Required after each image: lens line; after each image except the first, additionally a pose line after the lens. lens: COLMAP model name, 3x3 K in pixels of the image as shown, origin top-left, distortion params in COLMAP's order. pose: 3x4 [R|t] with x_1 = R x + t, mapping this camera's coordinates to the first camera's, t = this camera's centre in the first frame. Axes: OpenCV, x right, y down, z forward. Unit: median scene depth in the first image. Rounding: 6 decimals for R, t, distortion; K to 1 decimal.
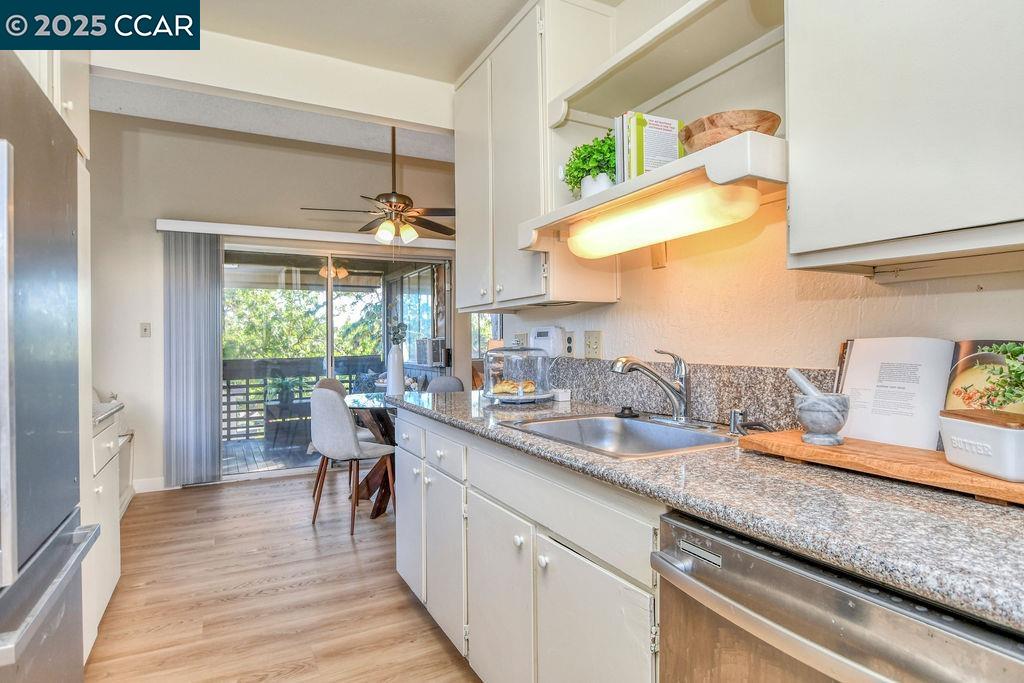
lens RADIAL K [[549.7, 0, 513.1], [0, 549.7, 344.9], [0, 0, 1]] dist [-0.022123, 0.006956]
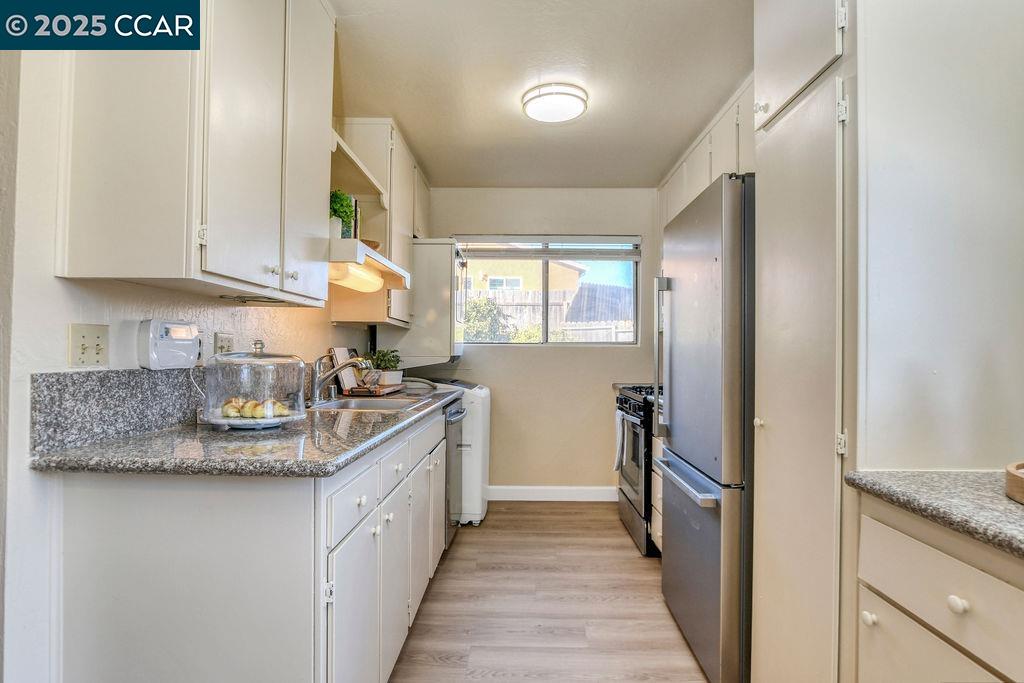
lens RADIAL K [[549.7, 0, 513.1], [0, 549.7, 344.9], [0, 0, 1]] dist [-0.022123, 0.006956]
pose [[-0.875763, 0.004974, 0.482715, -0.802510], [-0.001873, 0.999904, -0.013701, 0.004264], [-0.482737, -0.012903, -0.875670, 1.847227]]
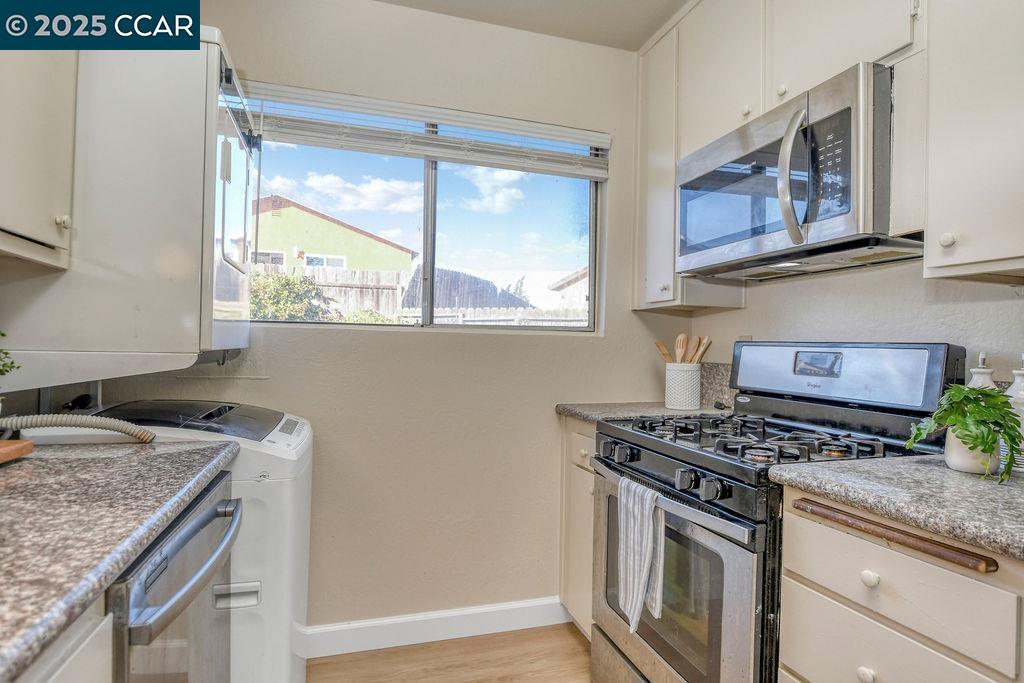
lens RADIAL K [[549.7, 0, 513.1], [0, 549.7, 344.9], [0, 0, 1]] dist [-0.022123, 0.006956]
pose [[-0.983167, -0.014188, 0.182158, -0.185965], [-0.014597, 0.999893, -0.000904, 0.004104], [-0.182126, -0.003547, -0.983269, 0.855635]]
